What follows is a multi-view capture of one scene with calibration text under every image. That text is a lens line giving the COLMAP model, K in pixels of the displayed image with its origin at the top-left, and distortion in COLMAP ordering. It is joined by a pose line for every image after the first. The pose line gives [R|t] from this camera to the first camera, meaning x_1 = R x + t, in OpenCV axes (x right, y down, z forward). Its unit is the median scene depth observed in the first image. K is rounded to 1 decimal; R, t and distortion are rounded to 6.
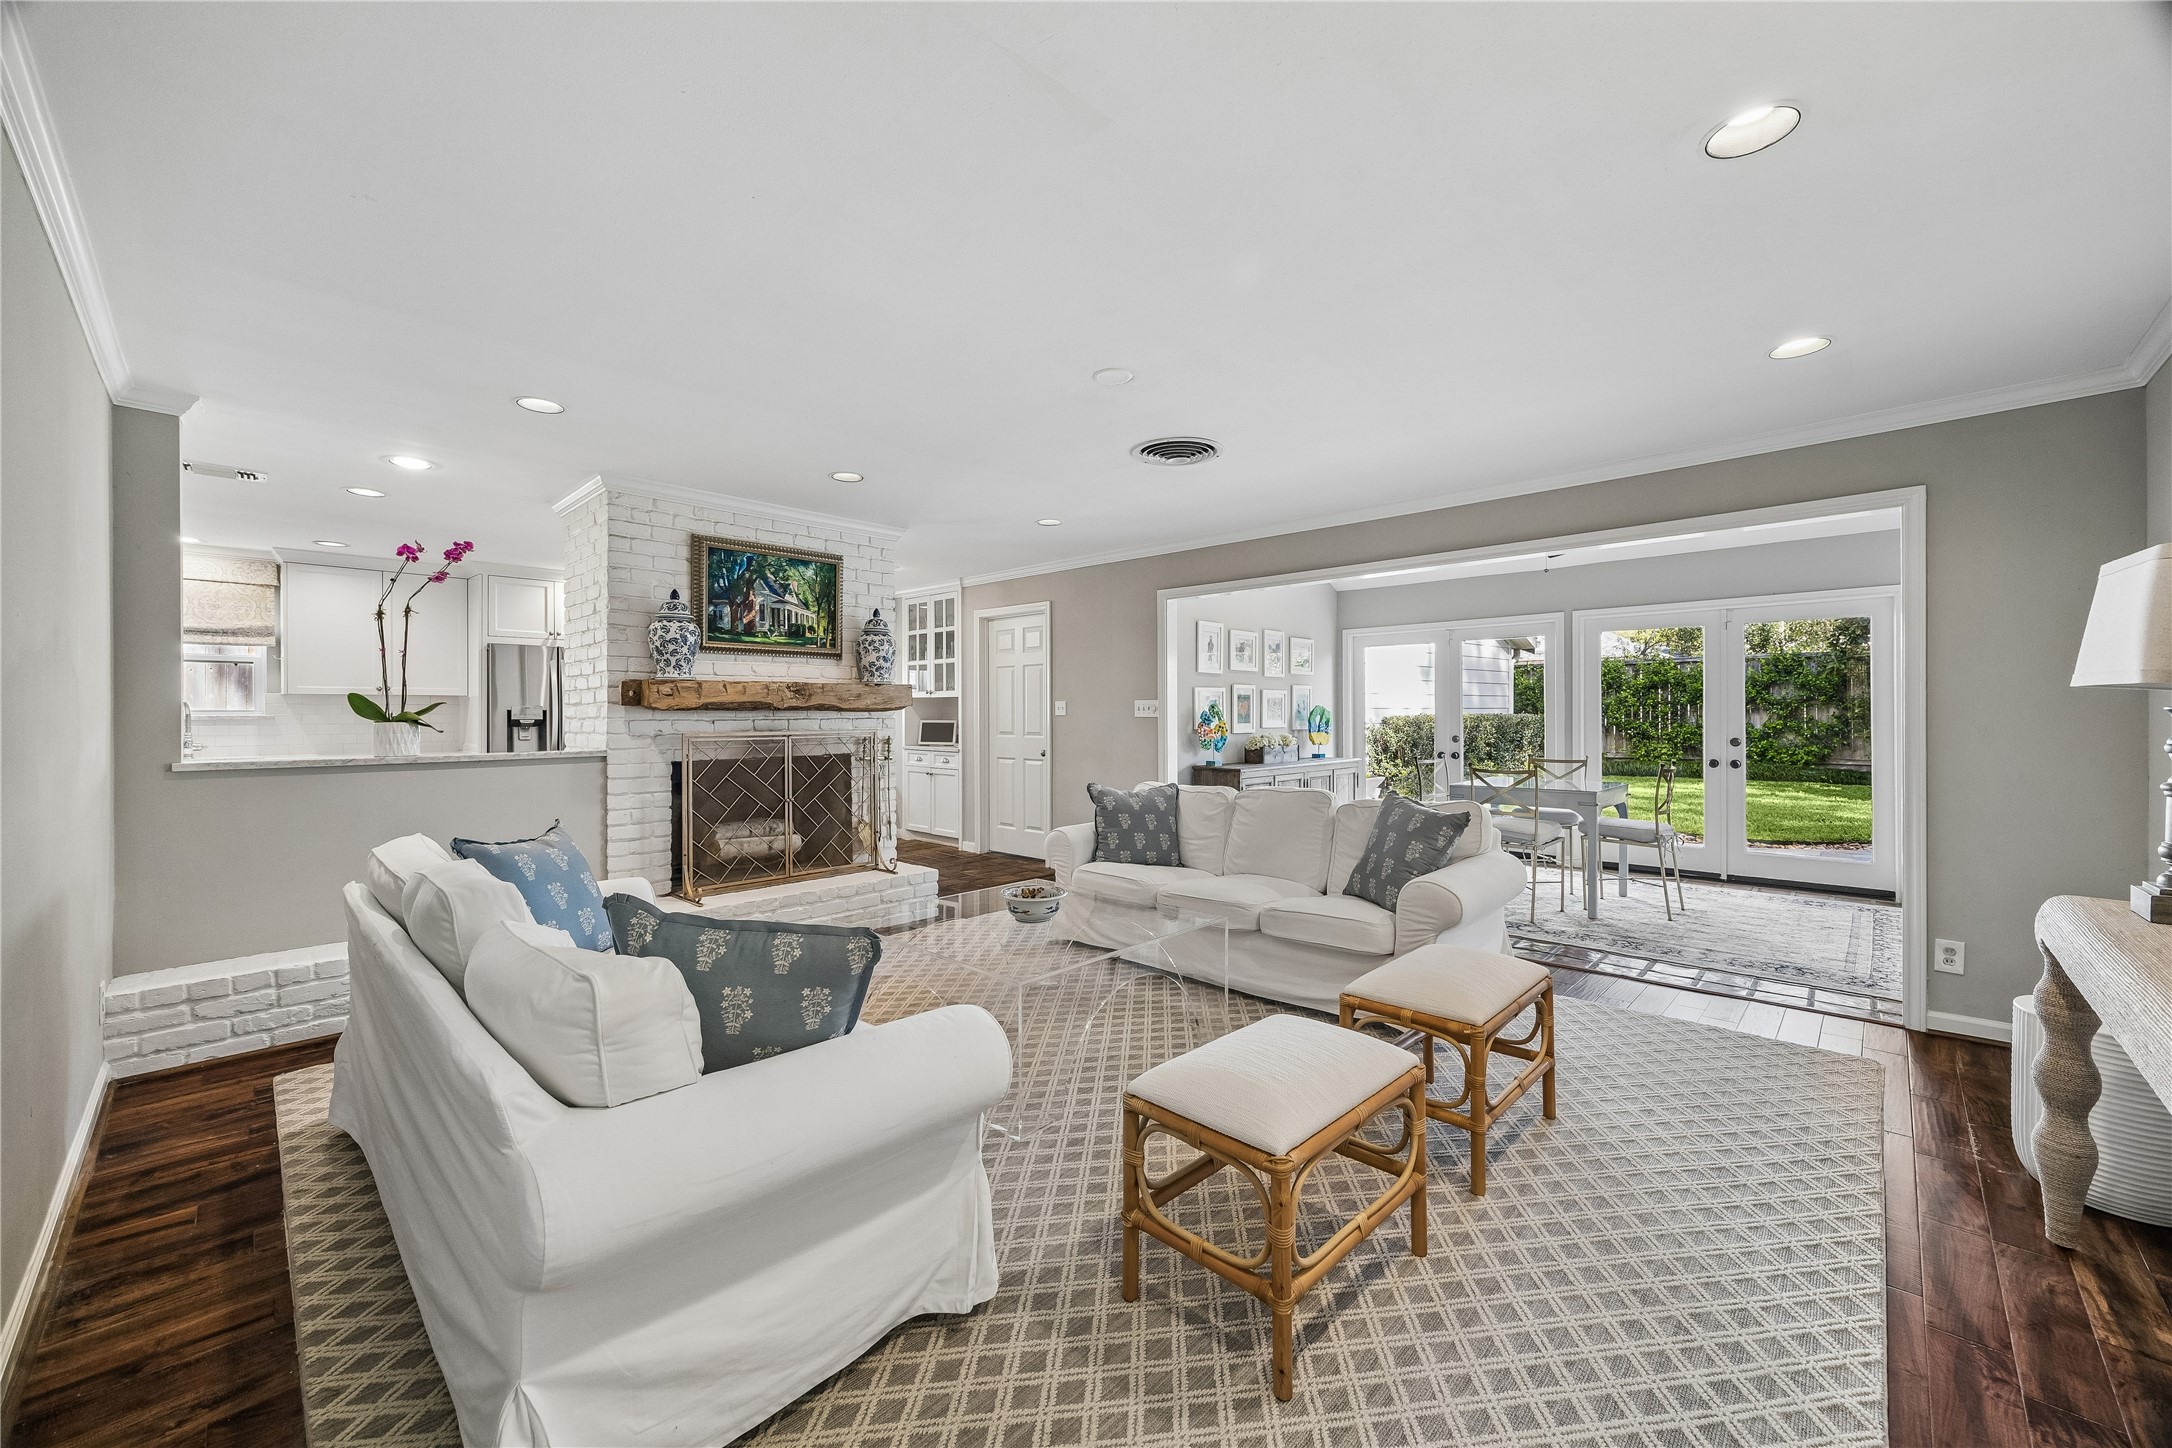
lens RADIAL K [[825.9, 0, 1078.7], [0, 825.9, 708.2], [0, 0, 1]] dist [-0.007873, -0.000090]
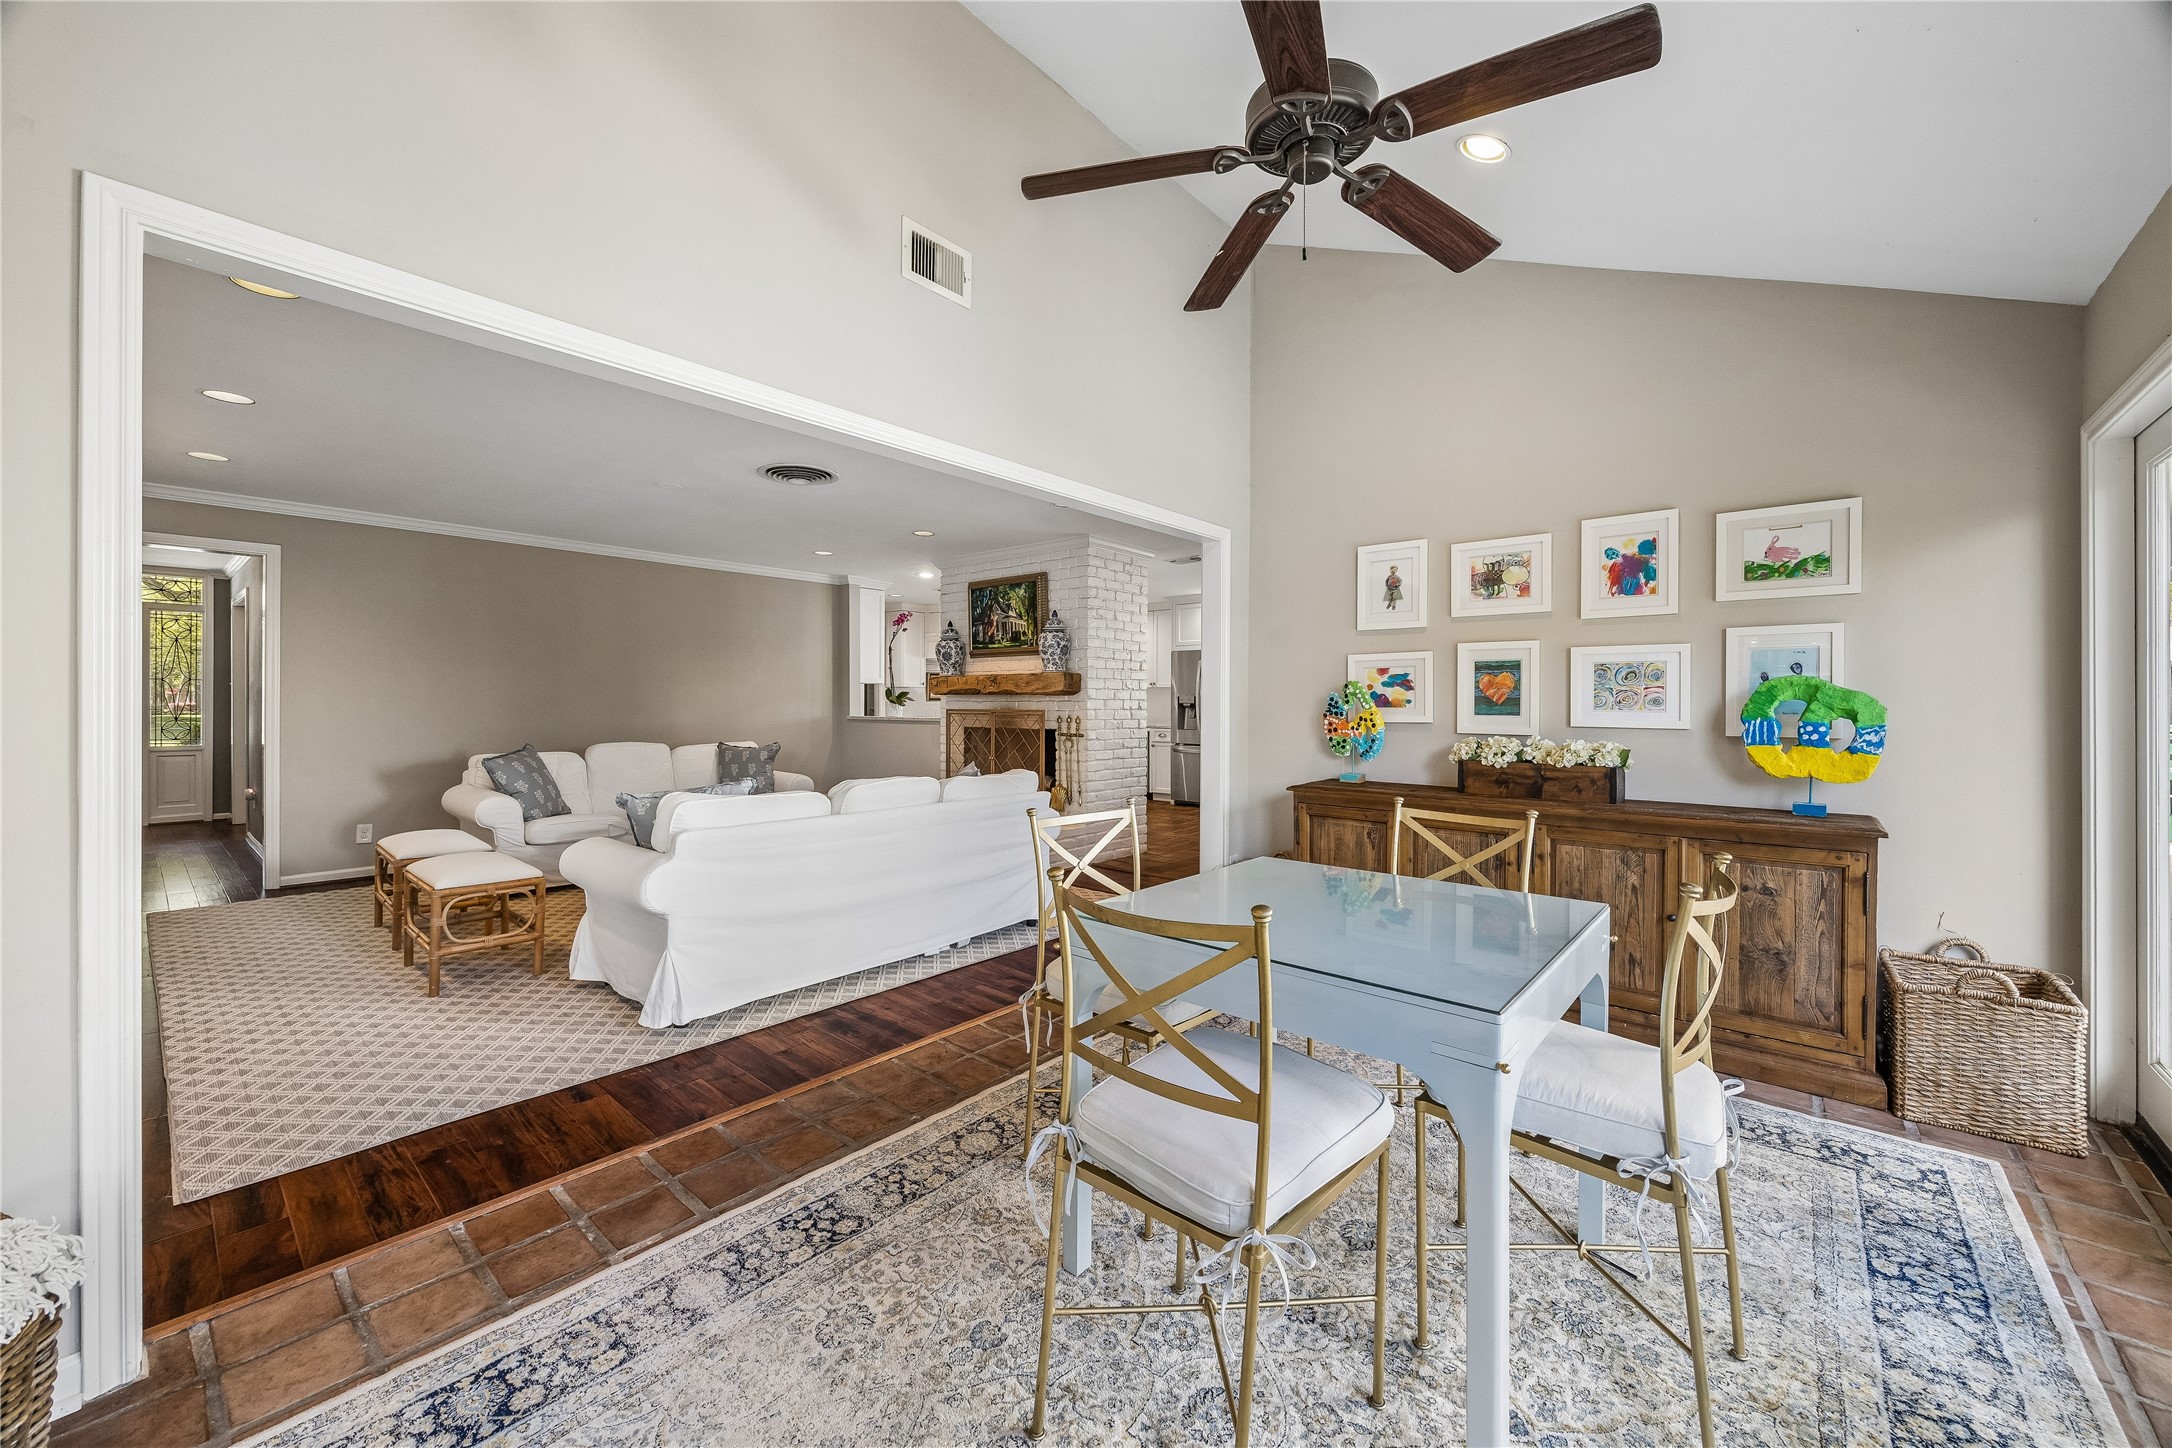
lens RADIAL K [[825.9, 0, 1078.7], [0, 825.9, 708.2], [0, 0, 1]] dist [-0.007873, -0.000090]
pose [[0.055032, 0.010551, -0.998429, 1.020840], [0.001826, 0.999941, 0.010667, 0.010549], [0.998483, -0.002410, 0.055009, 1.022432]]
